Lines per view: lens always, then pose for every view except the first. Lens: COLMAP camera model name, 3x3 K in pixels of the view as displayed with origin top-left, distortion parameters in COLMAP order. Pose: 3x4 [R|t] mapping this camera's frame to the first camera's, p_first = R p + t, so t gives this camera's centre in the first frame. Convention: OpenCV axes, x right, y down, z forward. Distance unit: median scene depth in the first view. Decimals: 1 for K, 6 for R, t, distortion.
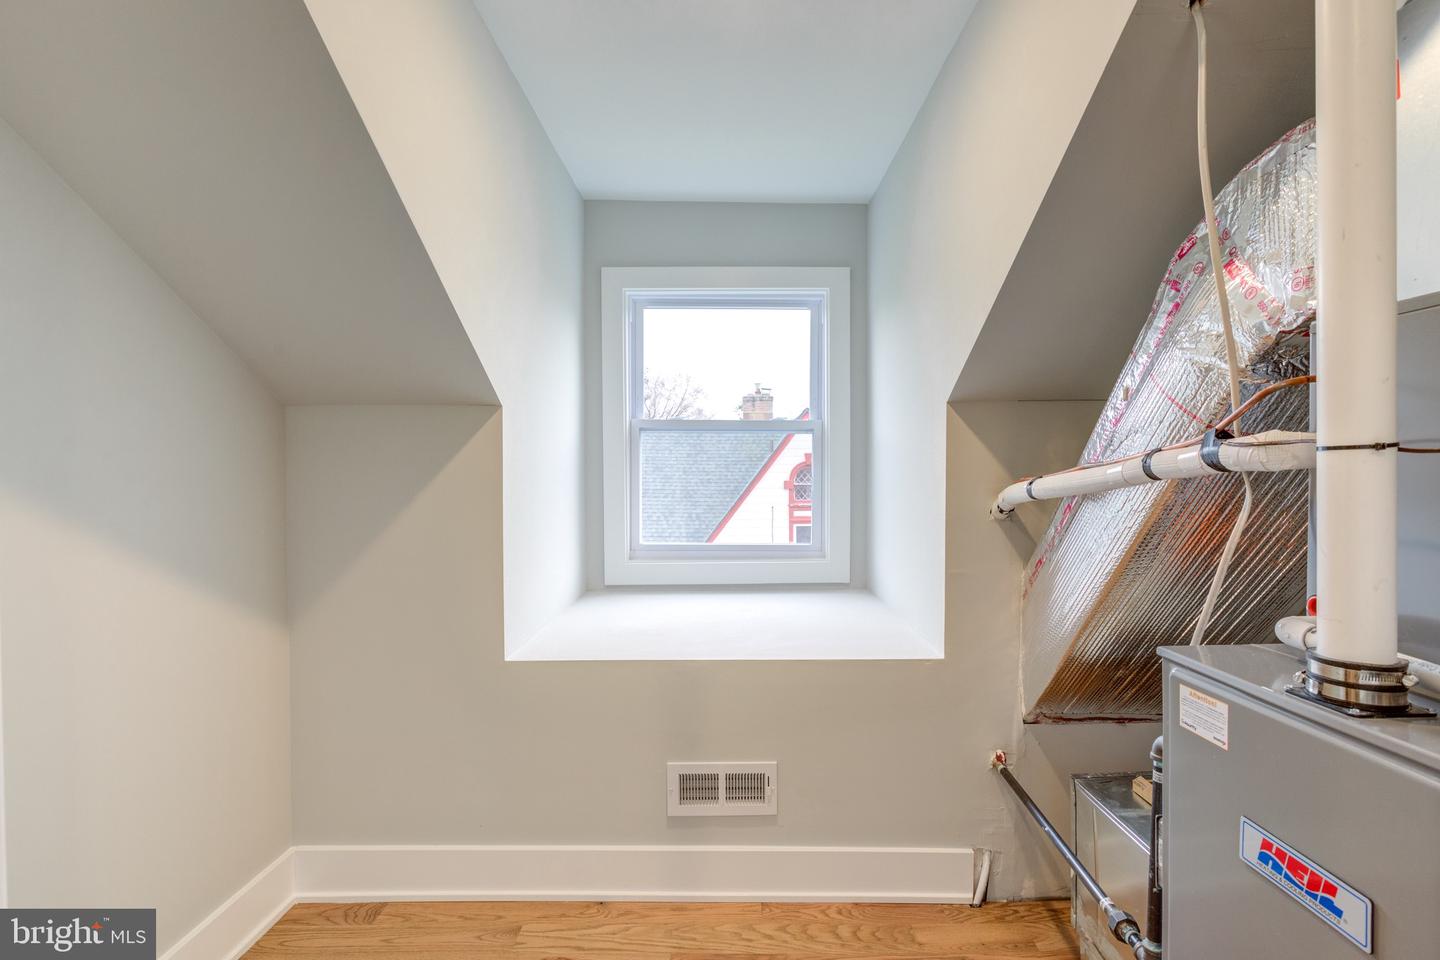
lens RADIAL K [[659.2, 0, 691.4], [0, 659.2, 480.3], [0, 0, 1]] dist [-0.008242, 0.006358]
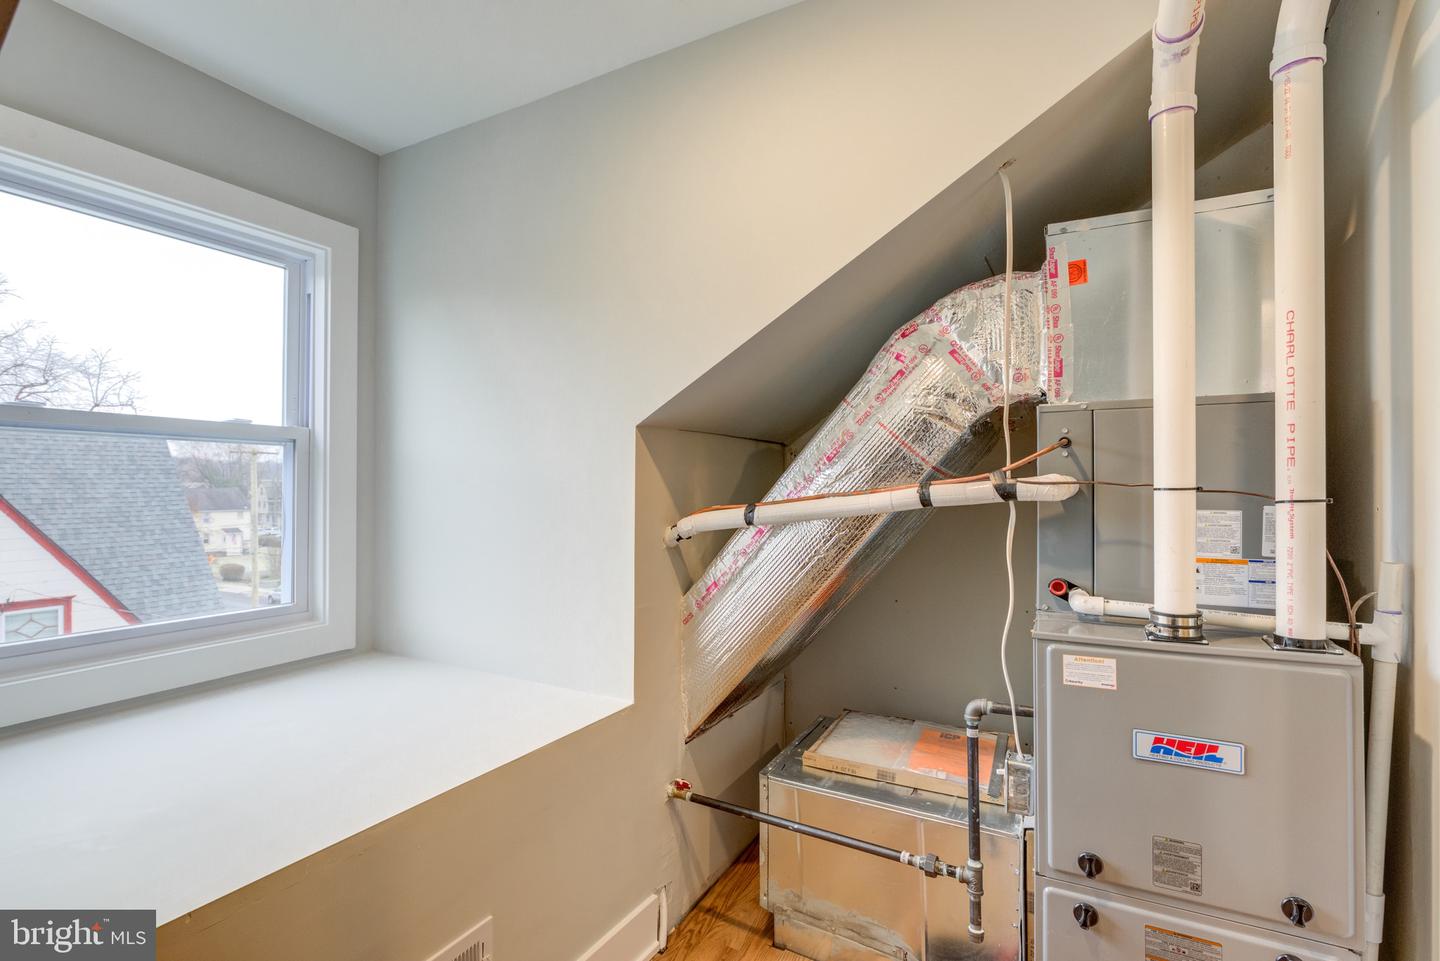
lens RADIAL K [[679.2, 0, 724.4], [0, 679.2, 488.1], [0, 0, 1]] dist [-0.010524, 0.000629]
pose [[0.472241, 0.000879, 0.881469, -0.859594], [0.016134, 0.999823, -0.009641, -0.040834], [-0.881322, 0.018775, 0.472144, 0.946428]]
